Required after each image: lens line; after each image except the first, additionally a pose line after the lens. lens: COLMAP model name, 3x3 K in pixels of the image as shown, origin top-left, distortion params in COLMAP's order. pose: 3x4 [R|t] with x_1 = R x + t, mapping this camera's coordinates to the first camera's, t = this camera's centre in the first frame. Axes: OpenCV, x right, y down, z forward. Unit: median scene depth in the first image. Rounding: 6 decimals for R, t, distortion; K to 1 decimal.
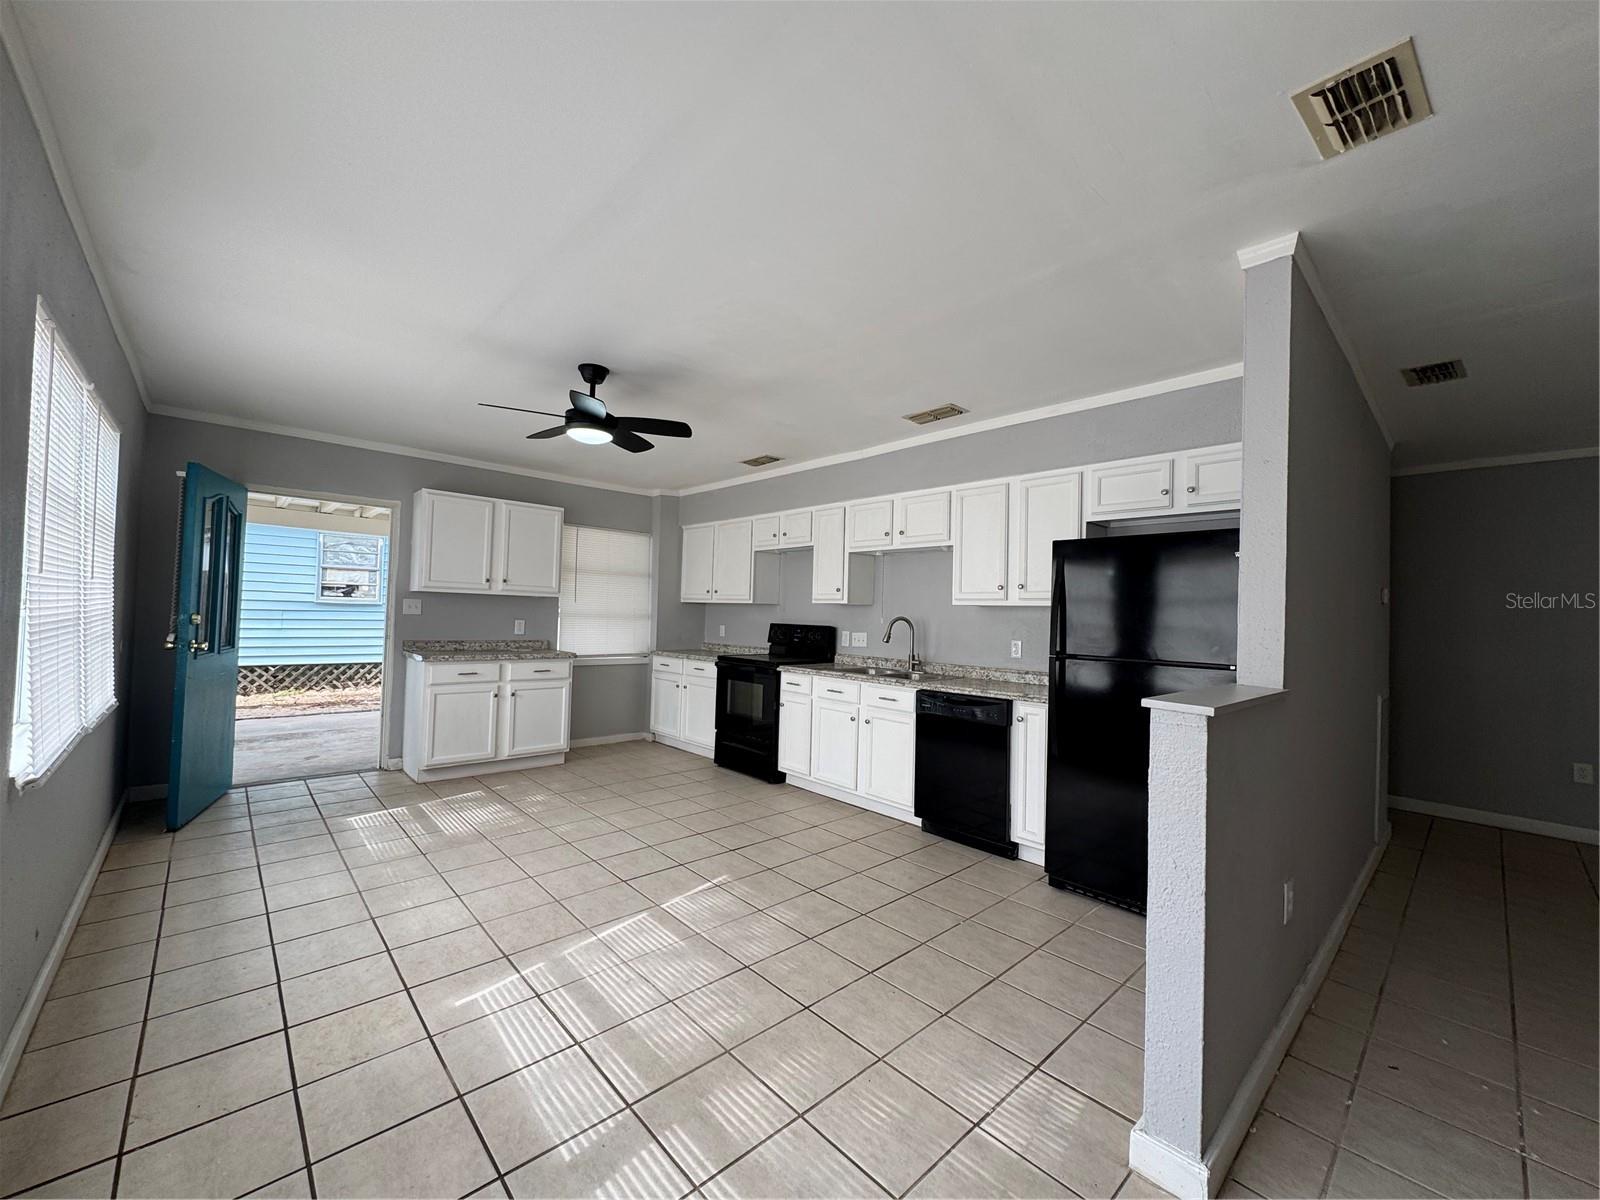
lens RADIAL K [[635.6, 0, 801.8], [0, 635.6, 602.6], [0, 0, 1]] dist [-0.000354, -0.000040]
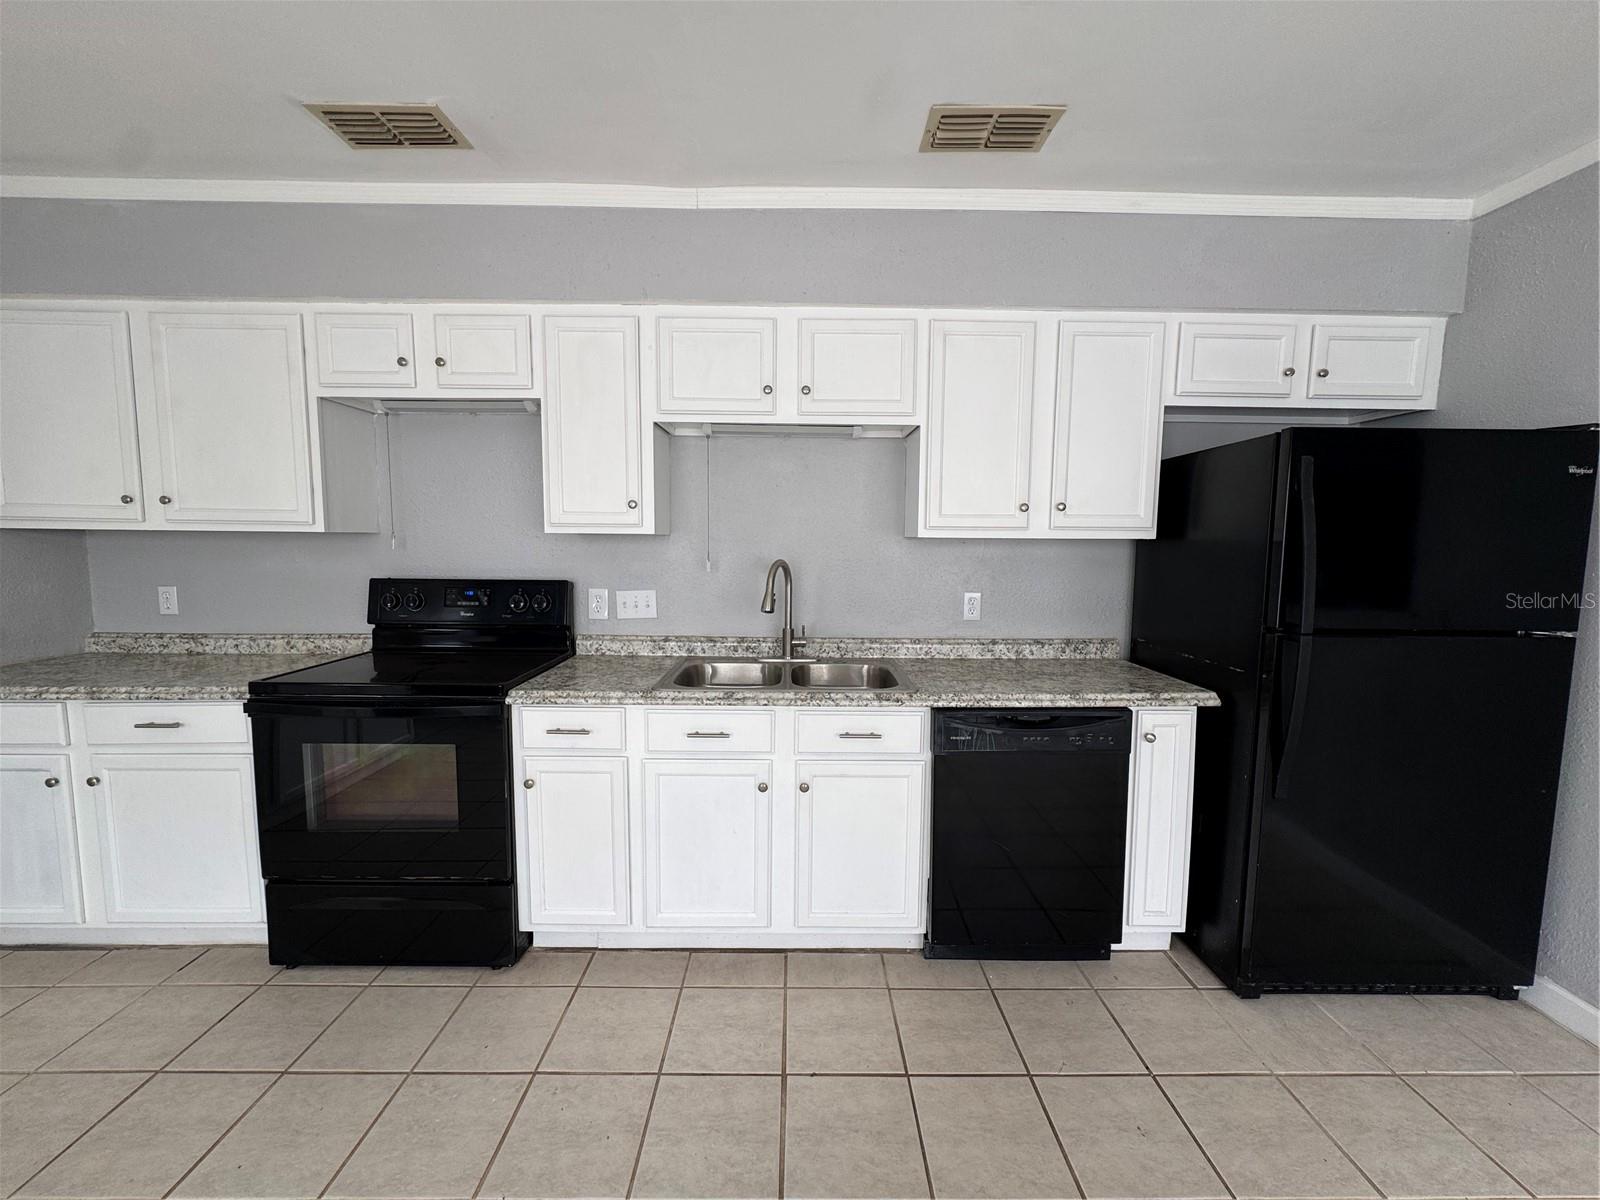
lens RADIAL K [[646.5, 0, 801.6], [0, 646.5, 596.7], [0, 0, 1]] dist [-0.001422, -0.000261]
pose [[0.673940, -0.089837, 0.733303, -0.237534], [-0.004159, 0.992102, 0.125365, -0.014476], [-0.738774, -0.087538, 0.668244, 0.683913]]
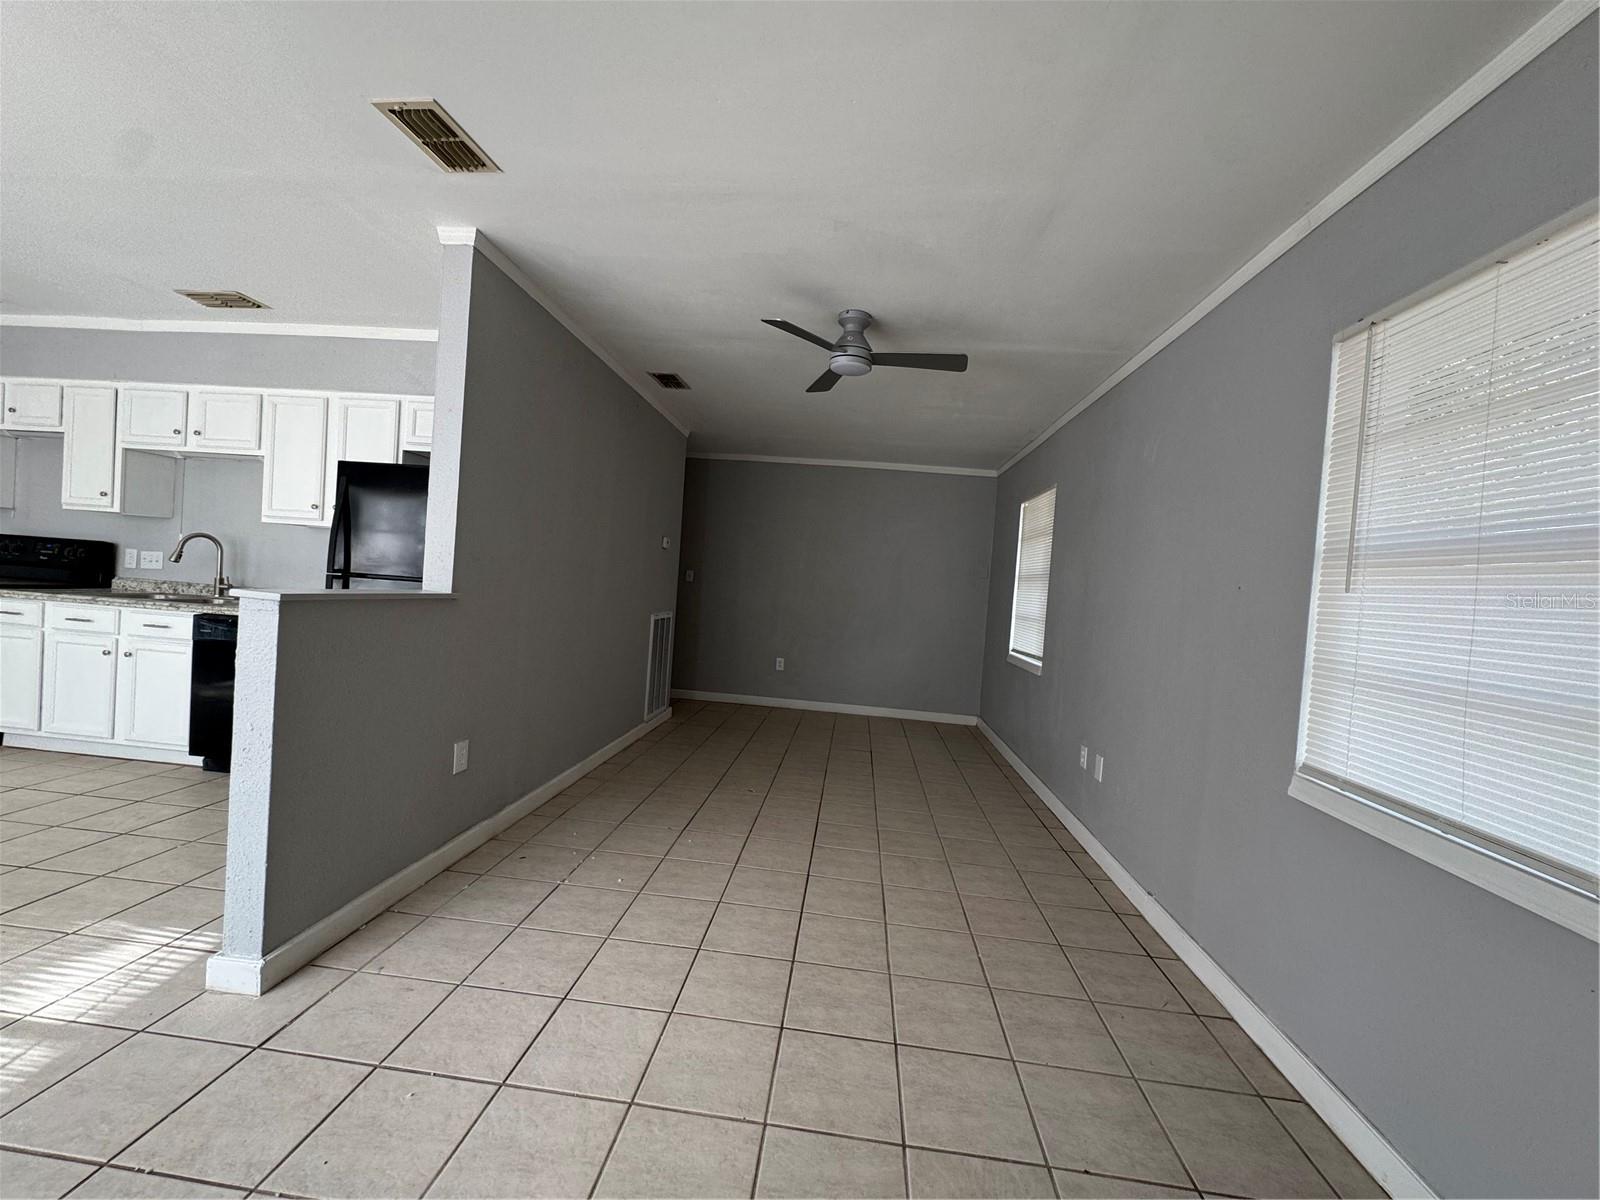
lens RADIAL K [[635.6, 0, 801.8], [0, 635.6, 602.6], [0, 0, 1]] dist [-0.000354, -0.000040]
pose [[0.741738, 0.005258, 0.670670, 0.197360], [-0.060586, 0.996406, 0.059195, 0.017337], [-0.667948, -0.084540, 0.739391, -0.193285]]
